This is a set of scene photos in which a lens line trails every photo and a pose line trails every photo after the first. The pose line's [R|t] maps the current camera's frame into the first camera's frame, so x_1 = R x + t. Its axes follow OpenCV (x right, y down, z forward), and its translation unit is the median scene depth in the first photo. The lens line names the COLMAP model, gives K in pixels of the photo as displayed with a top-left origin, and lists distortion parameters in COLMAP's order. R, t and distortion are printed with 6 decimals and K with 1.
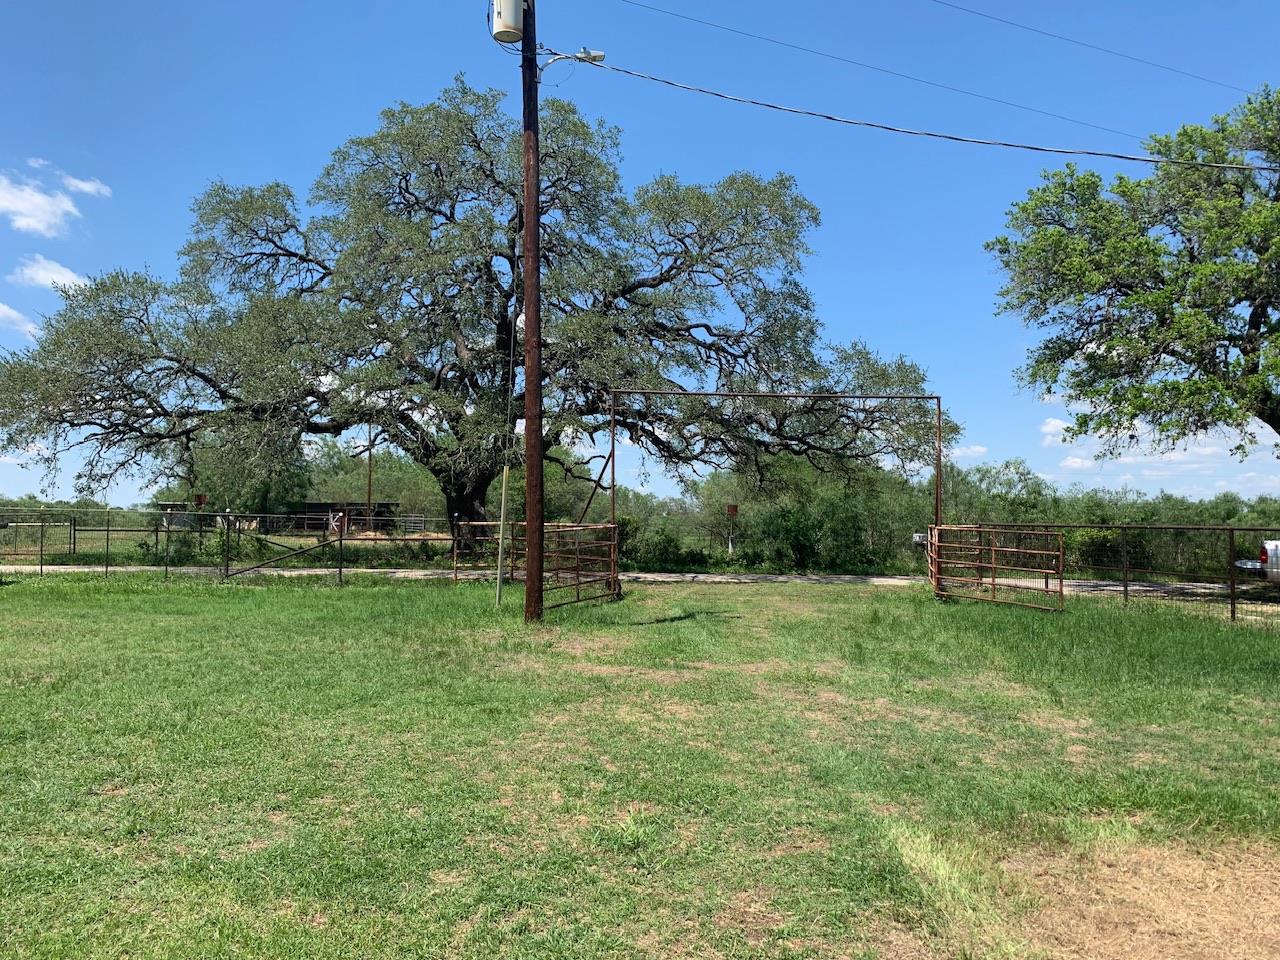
lens RADIAL K [[961.0, 0, 640.0], [0, 961.0, 480.0], [0, 0, 1]] dist [0.102225, -0.201007]
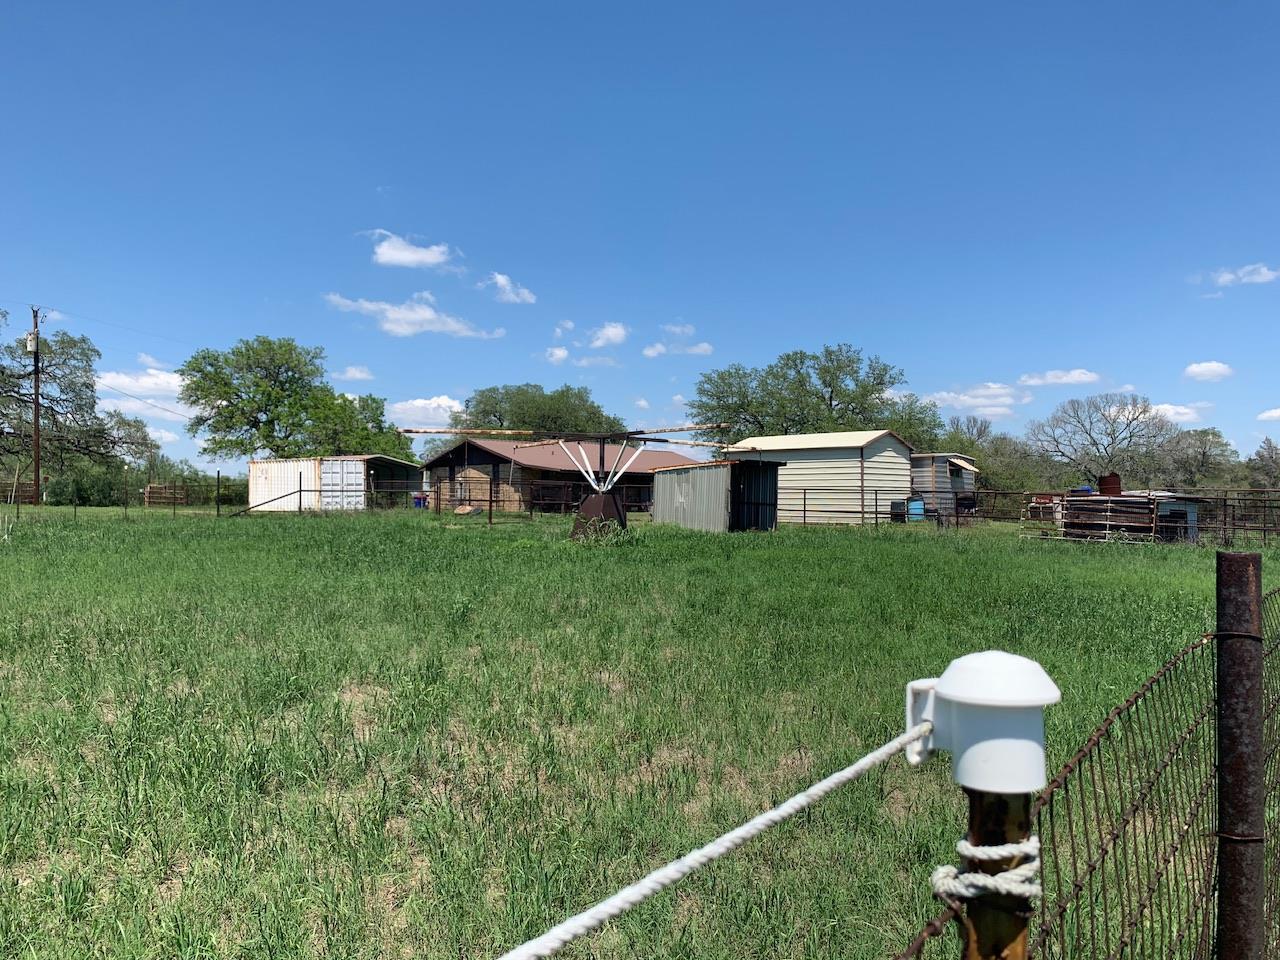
lens RADIAL K [[961.0, 0, 640.0], [0, 961.0, 480.0], [0, 0, 1]] dist [0.102225, -0.201007]
pose [[0.718363, 0.012861, 0.695550, -0.485435], [-0.028791, 0.999522, 0.011254, -0.030478], [-0.695073, -0.028110, 0.718390, -1.533807]]
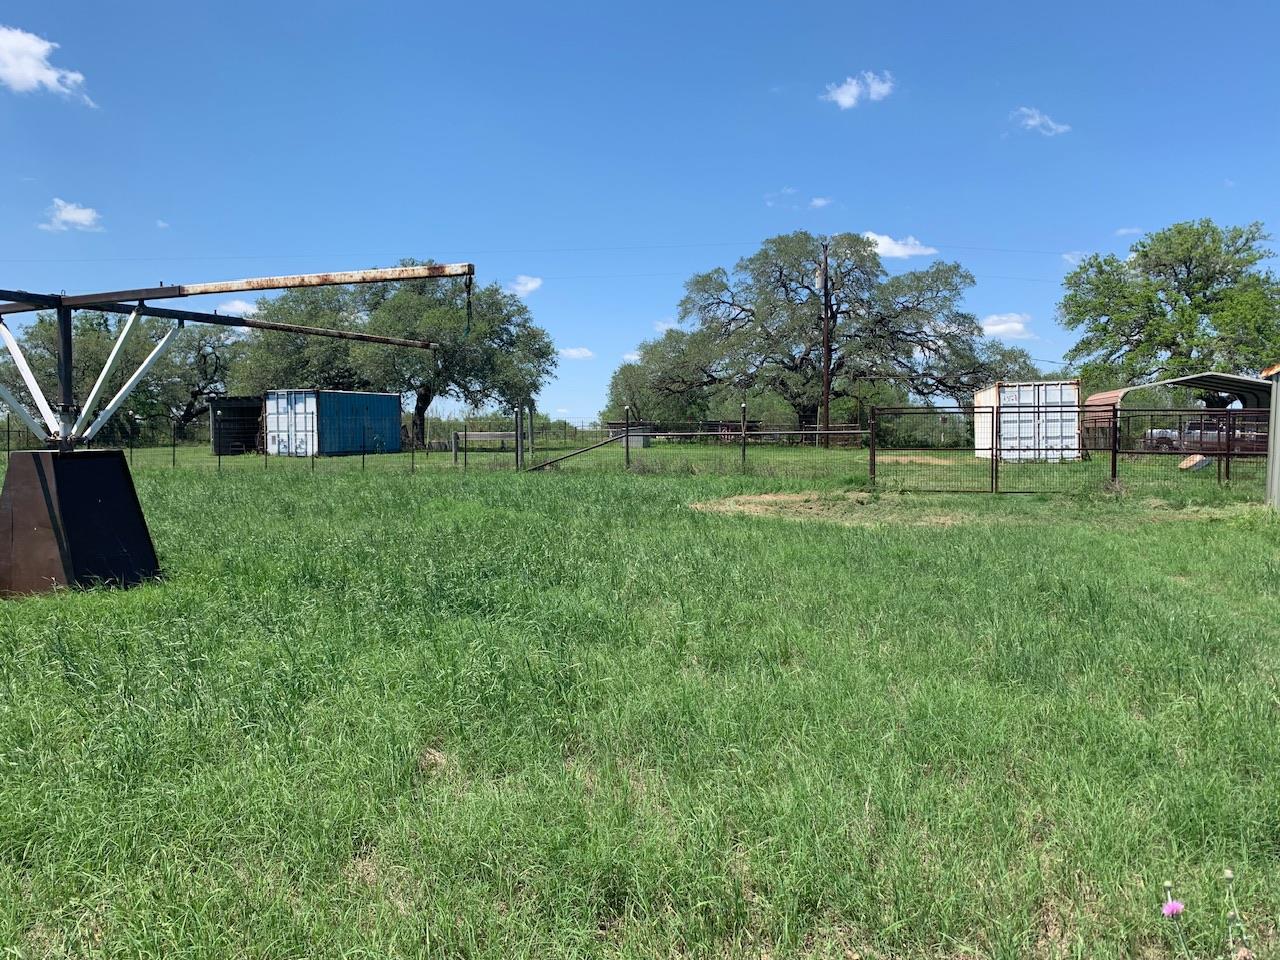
lens RADIAL K [[961.0, 0, 640.0], [0, 961.0, 480.0], [0, 0, 1]] dist [0.102225, -0.201007]
pose [[0.940524, 0.006557, -0.339663, 0.212310], [0.022092, 0.996517, 0.080409, -0.022566], [0.339007, -0.083130, 0.937104, -1.251659]]
